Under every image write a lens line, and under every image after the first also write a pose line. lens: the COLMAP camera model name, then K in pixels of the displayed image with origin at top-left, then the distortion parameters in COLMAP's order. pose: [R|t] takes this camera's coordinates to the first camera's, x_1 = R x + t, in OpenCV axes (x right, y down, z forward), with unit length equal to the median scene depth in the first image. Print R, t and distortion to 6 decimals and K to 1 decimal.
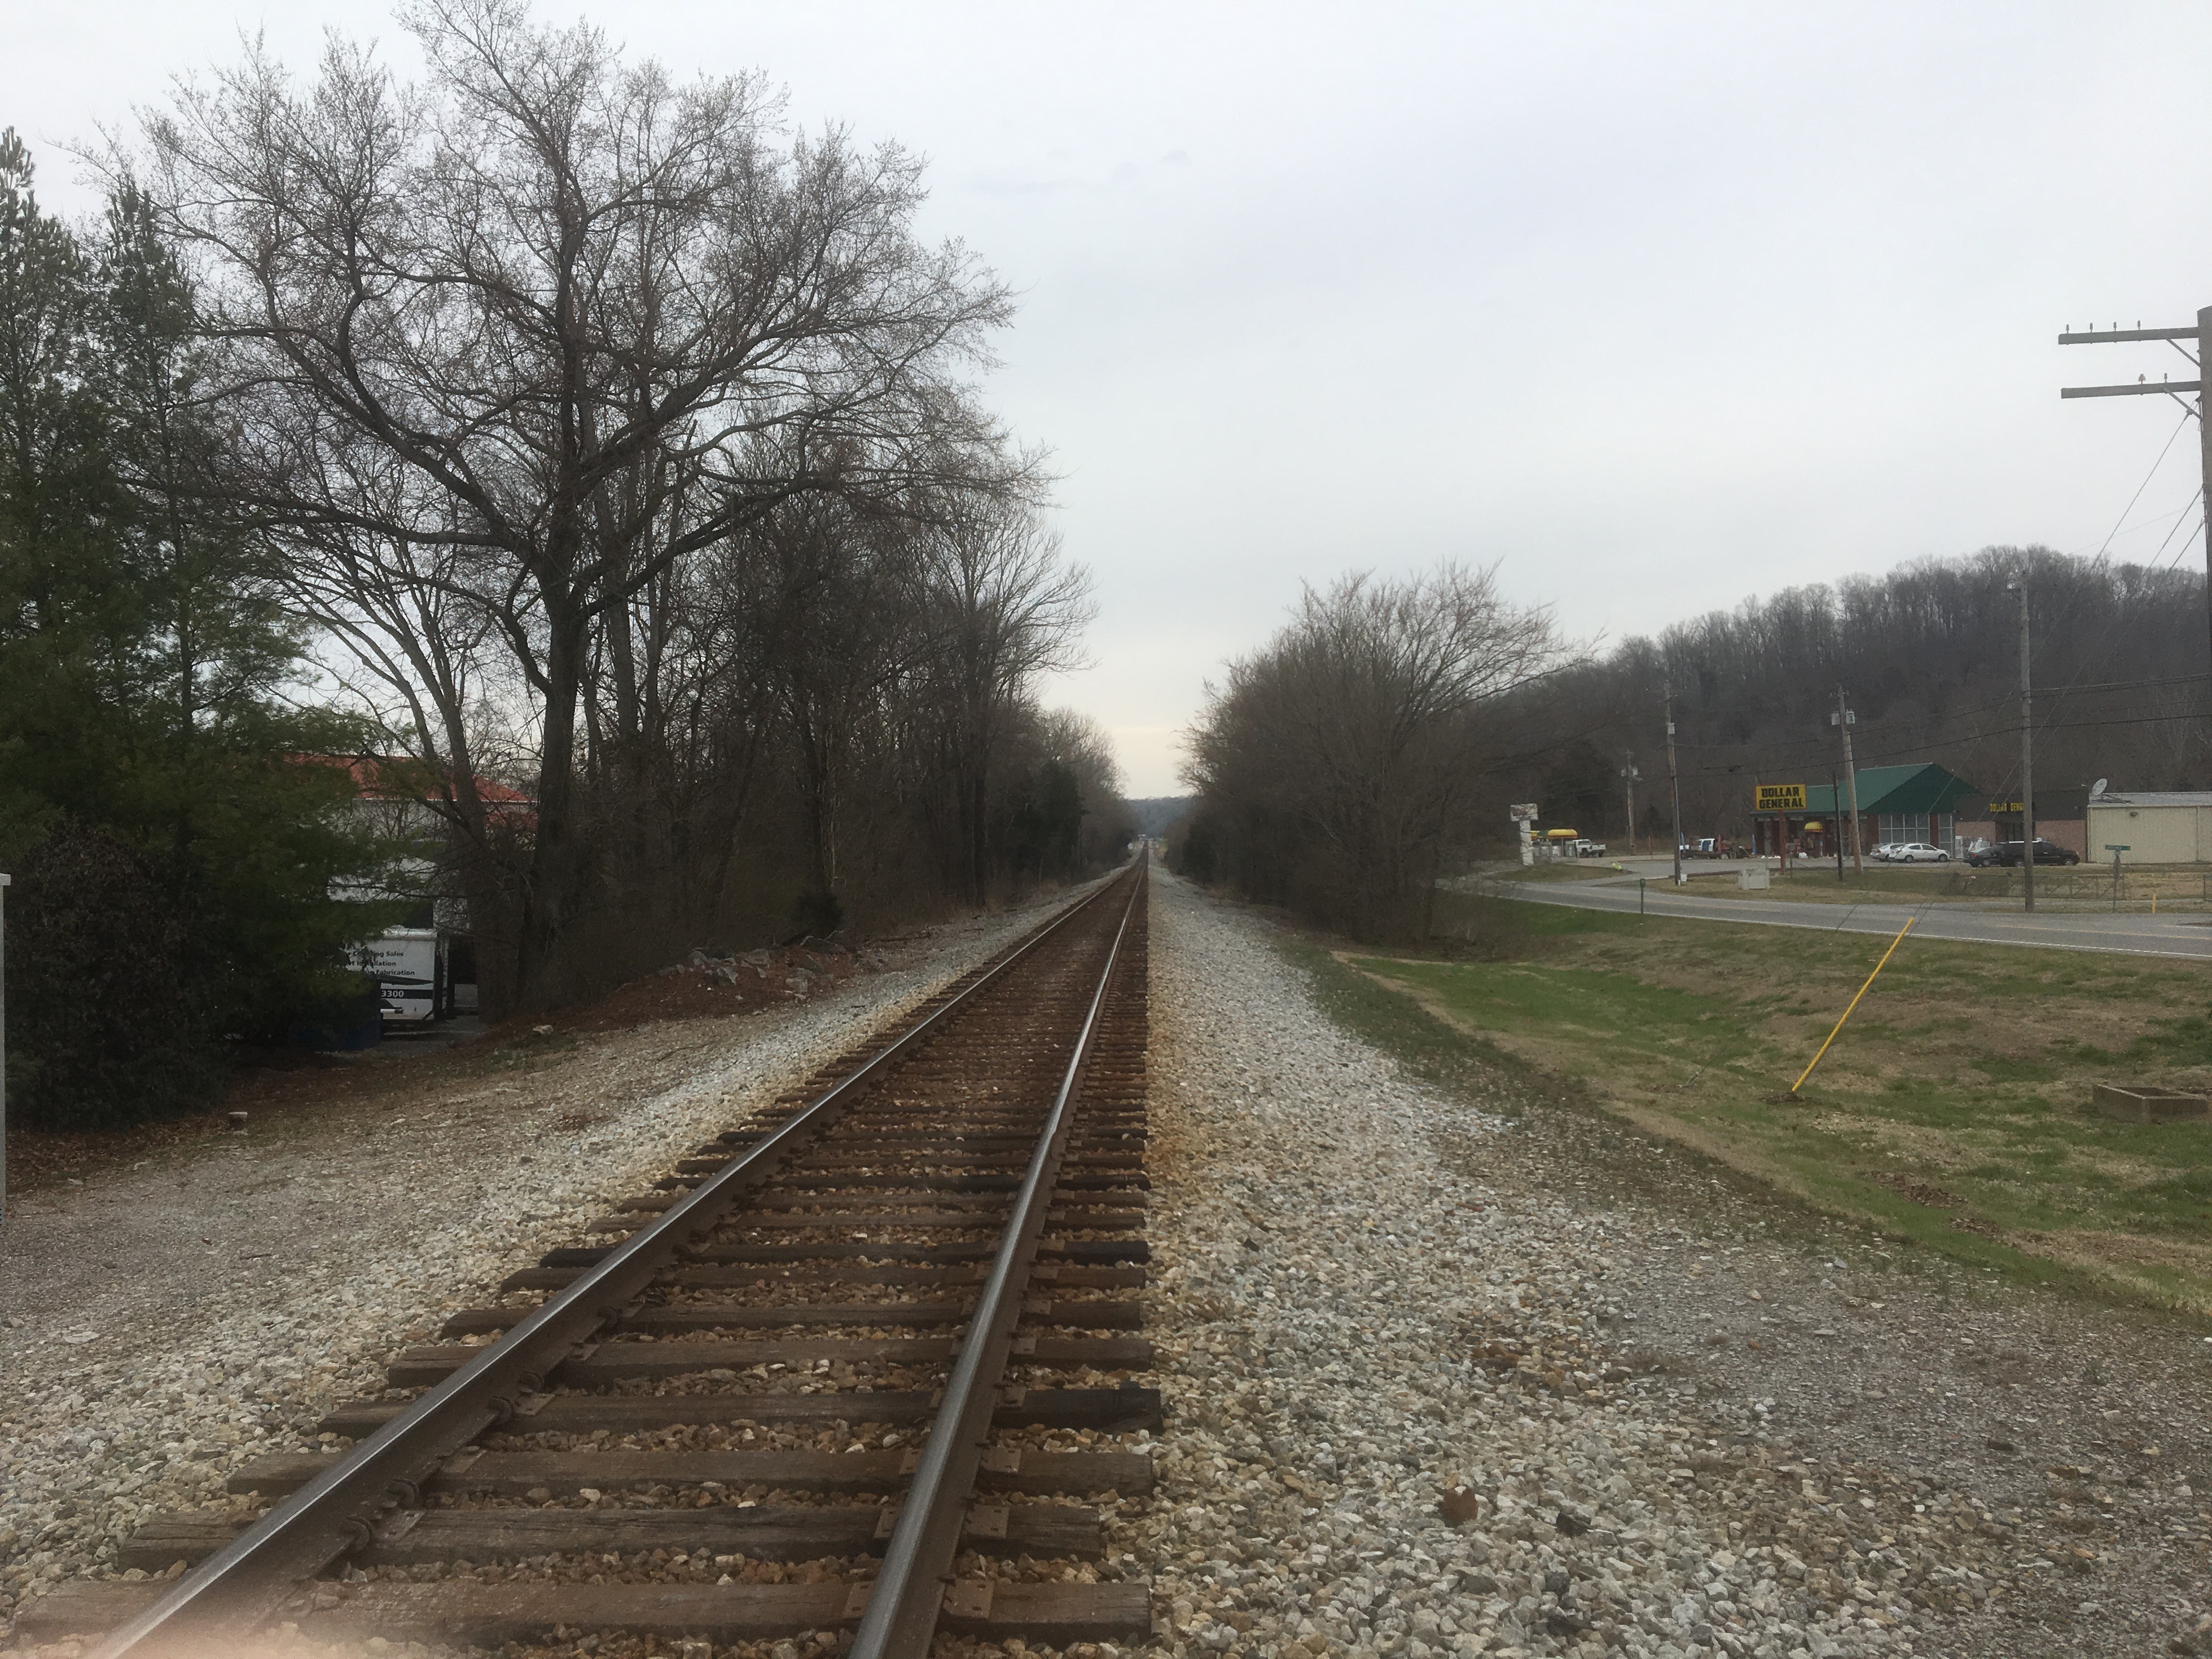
lens RADIAL K [[1853.1, 0, 1112.7], [0, 1853.1, 820.0], [0, 0, 1]] dist [0.093558, -0.108573]
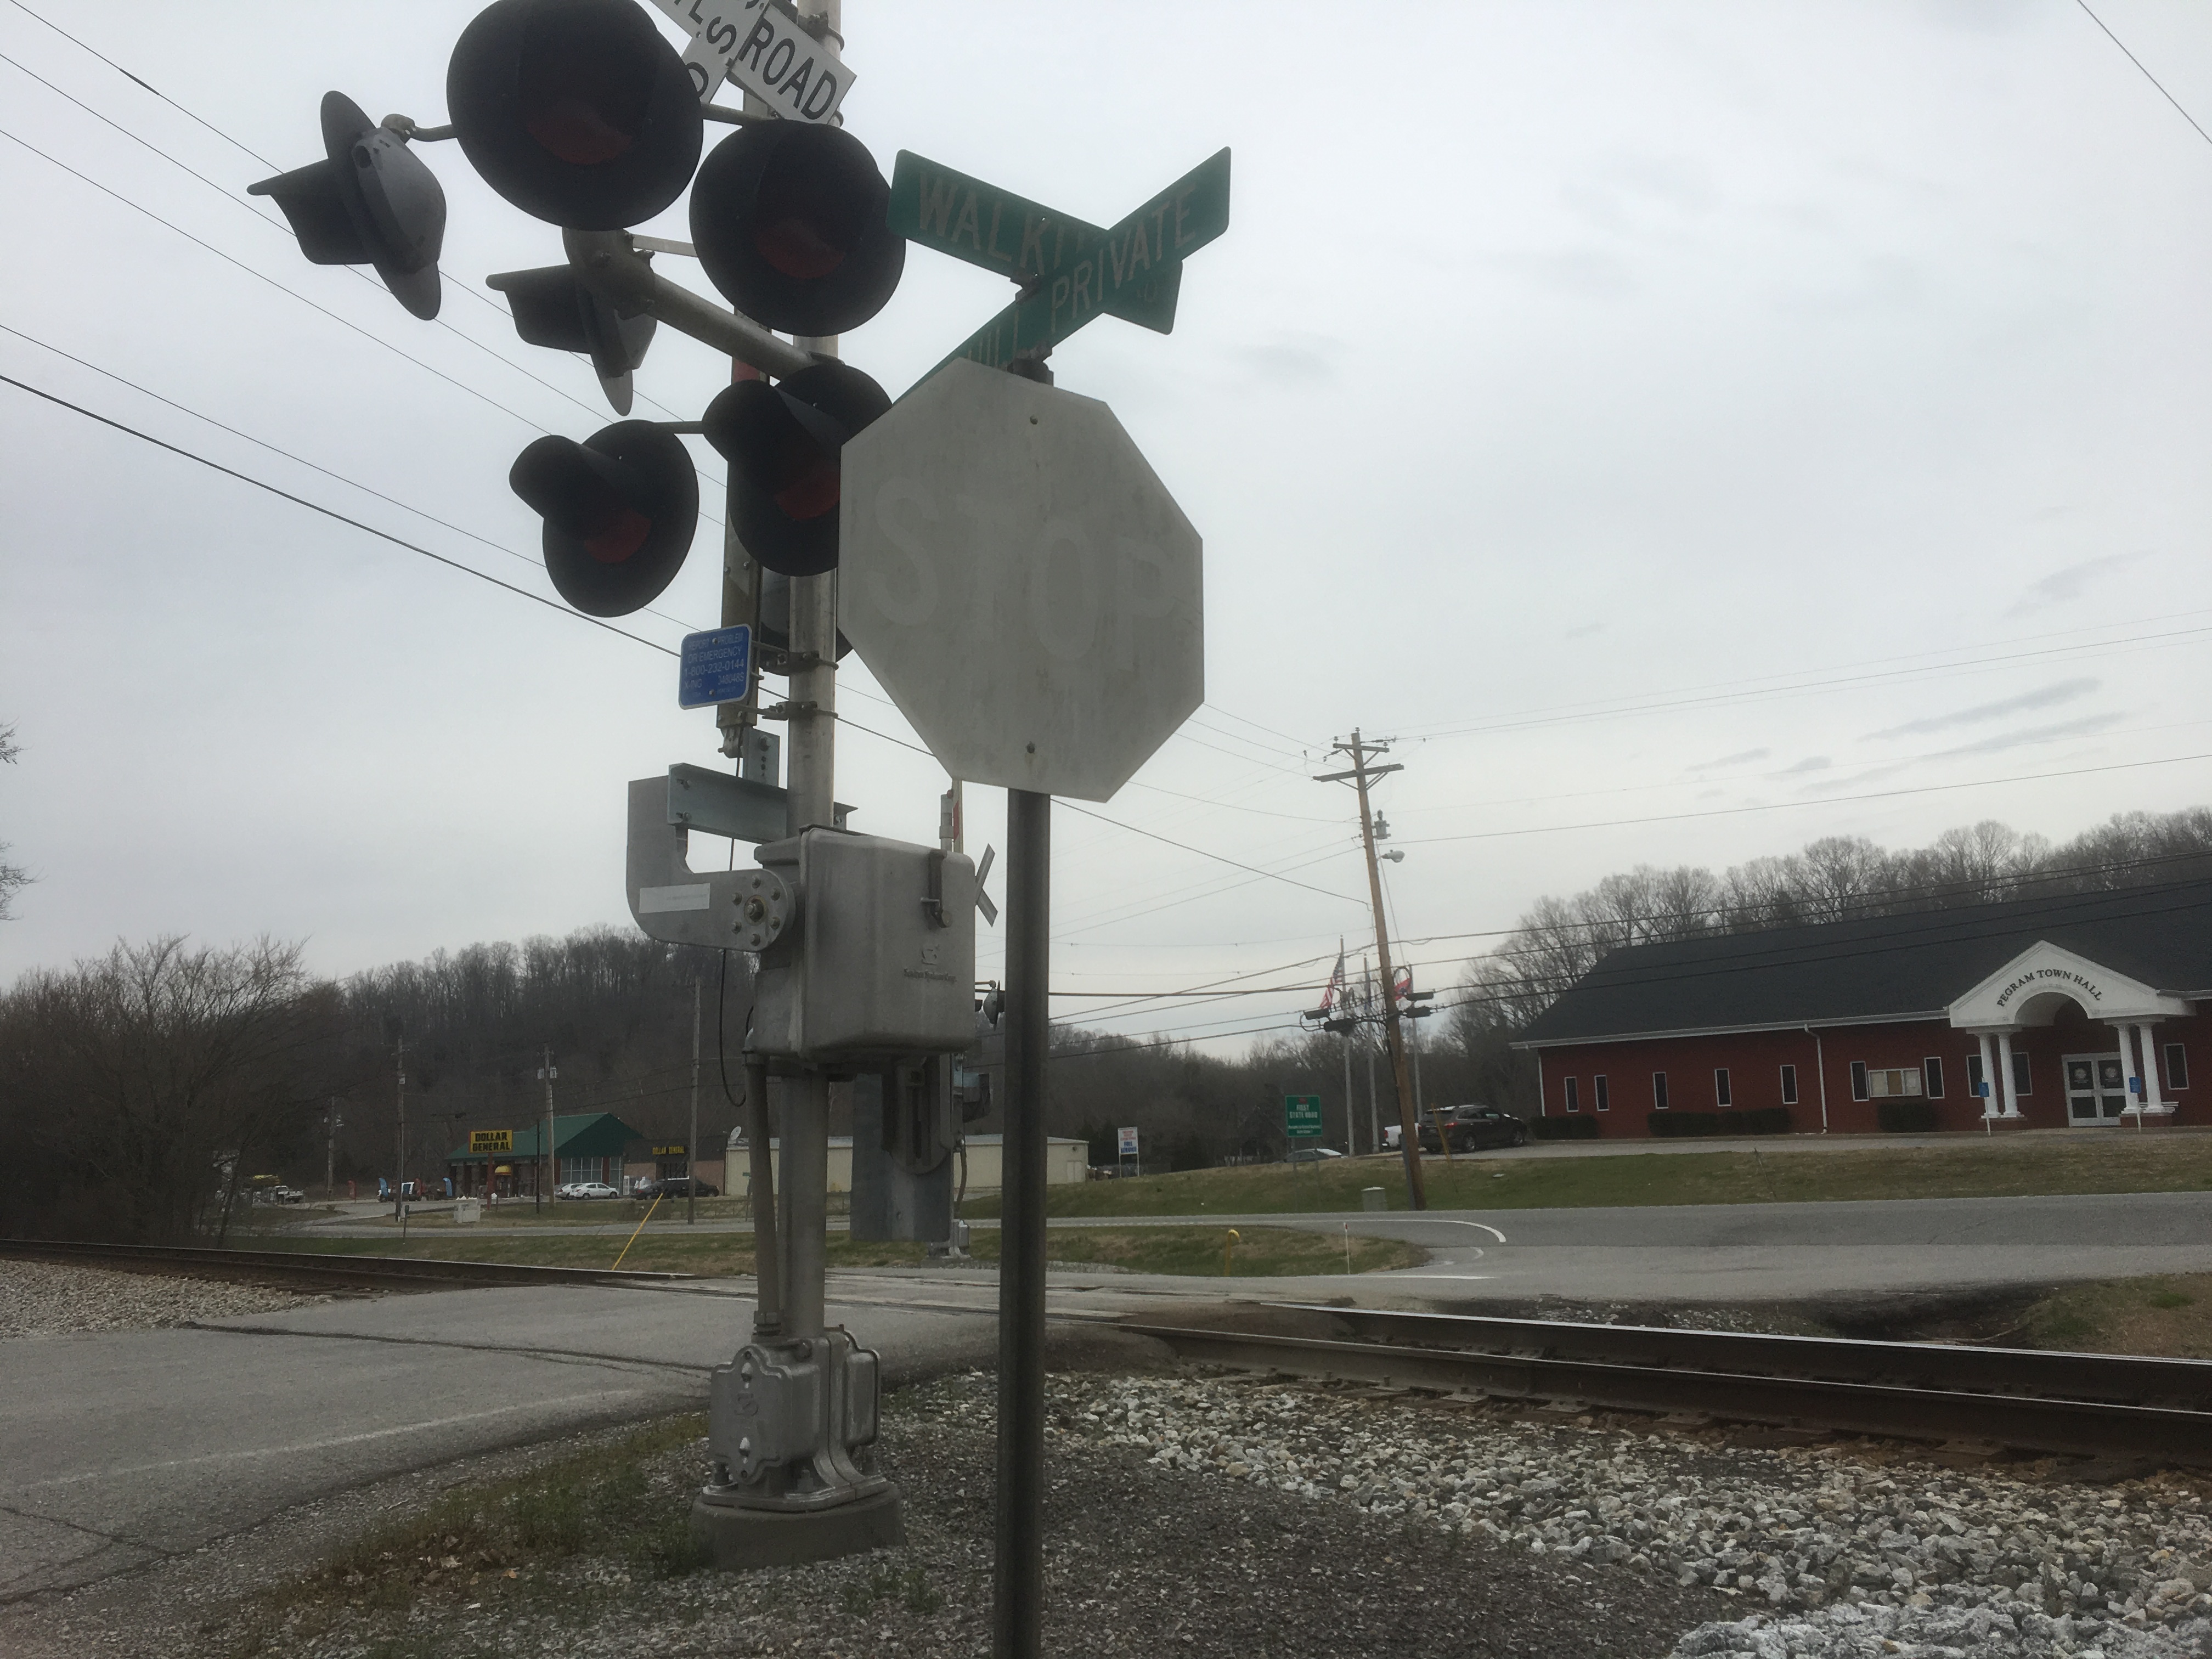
lens RADIAL K [[1853.1, 0, 1114.5], [0, 1853.1, 828.6], [0, 0, 1]] dist [0.093558, -0.108573]
pose [[0.775948, 0.106890, 0.621674, -0.058155], [0.006242, 0.984189, -0.177011, 0.003516], [-0.630765, 0.141232, 0.763013, -0.104891]]
